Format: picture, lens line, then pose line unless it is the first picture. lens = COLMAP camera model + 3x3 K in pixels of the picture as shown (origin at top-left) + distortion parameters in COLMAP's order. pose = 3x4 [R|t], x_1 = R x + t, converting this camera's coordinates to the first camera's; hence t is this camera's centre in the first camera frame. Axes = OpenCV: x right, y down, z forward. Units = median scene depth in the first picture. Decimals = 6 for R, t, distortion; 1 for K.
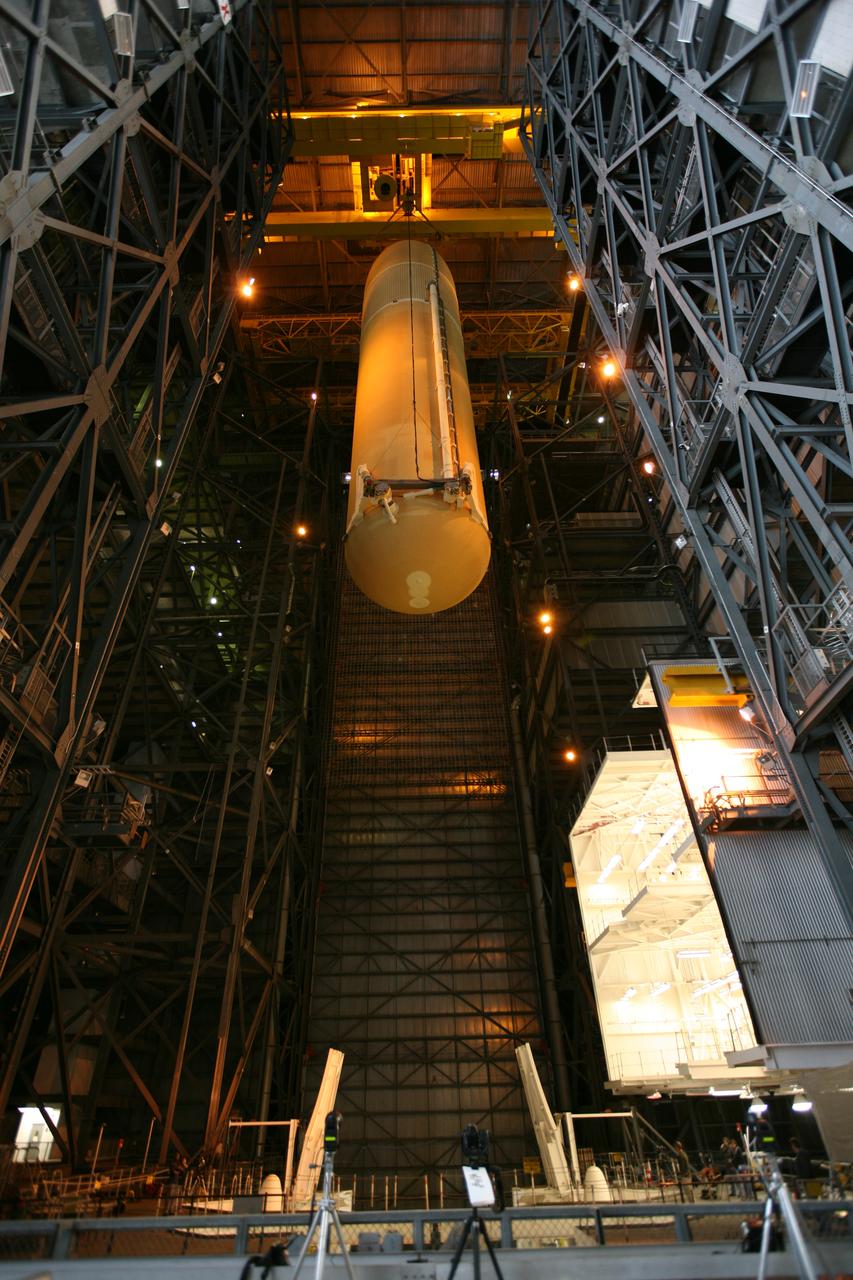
lens RADIAL K [[621.1, 0, 426.4], [0, 621.1, 686.3], [0, 0, 1]] dist [-0.019495, -0.000334]
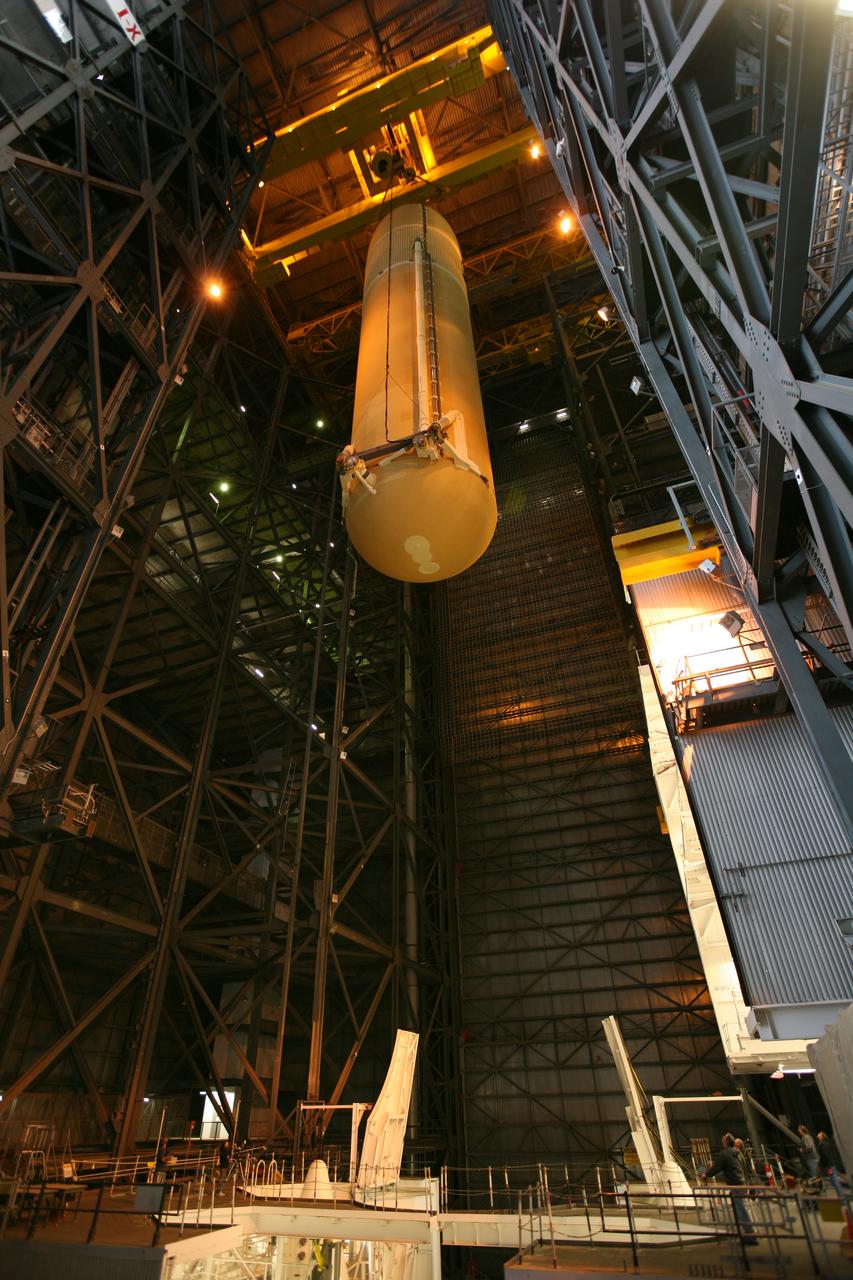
lens RADIAL K [[620.4, 0, 423.1], [0, 620.4, 668.7], [0, 0, 1]] dist [-0.046100, 0.016992]
pose [[0.938118, -0.194701, -0.286403, 0.128367], [0.193621, 0.980542, -0.032378, 0.039927], [0.287134, -0.025079, 0.957562, 0.060344]]
